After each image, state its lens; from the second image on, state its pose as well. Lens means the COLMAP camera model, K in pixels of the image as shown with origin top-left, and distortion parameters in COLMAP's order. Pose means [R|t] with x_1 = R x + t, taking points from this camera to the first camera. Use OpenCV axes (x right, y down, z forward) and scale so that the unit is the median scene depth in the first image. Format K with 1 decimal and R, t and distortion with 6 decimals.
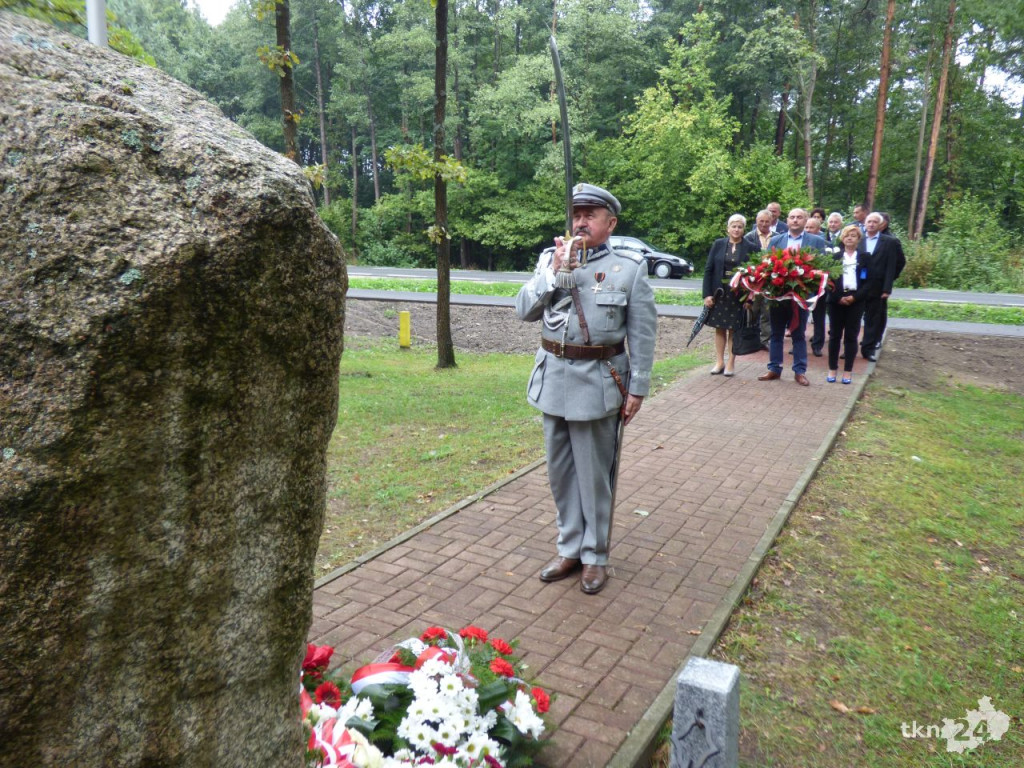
lens RADIAL K [[800.8, 0, 516.7], [0, 800.8, 380.0], [0, 0, 1]] dist [-0.010401, -0.012008]
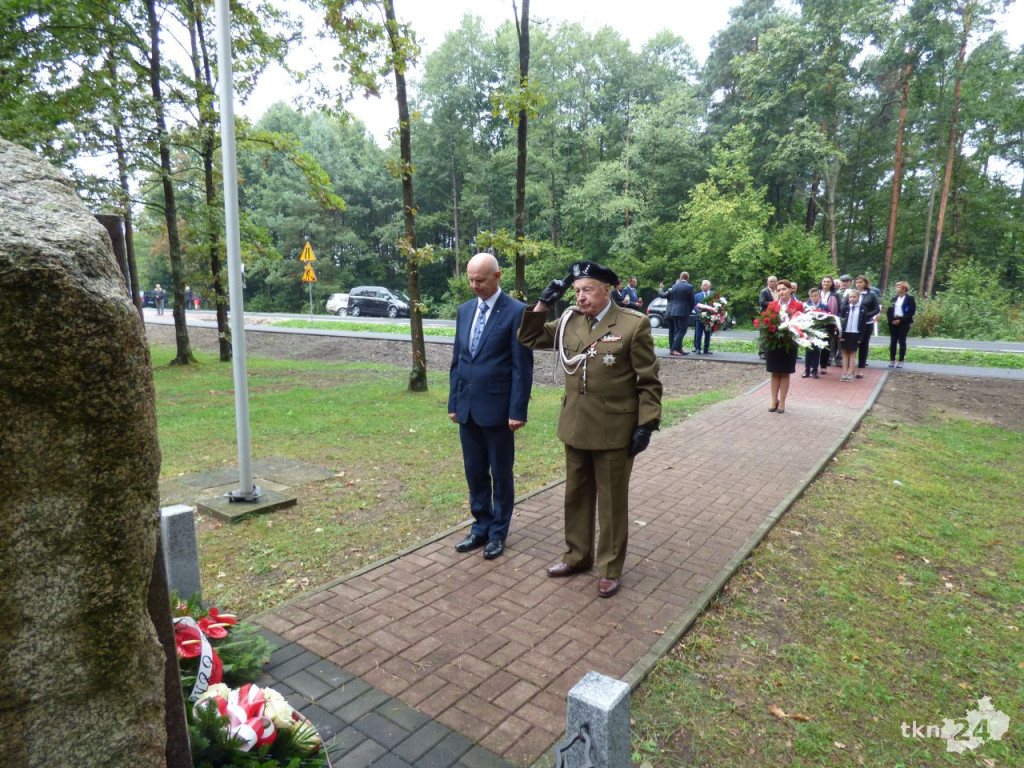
lens RADIAL K [[606.3, 0, 515.8], [0, 606.3, 382.6], [0, 0, 1]] dist [-0.007931, -0.002424]
pose [[0.990596, 0.011011, -0.136376, 0.088485], [-0.016376, 0.999133, -0.038283, -0.007912], [0.135836, 0.040157, 0.989917, 0.053688]]
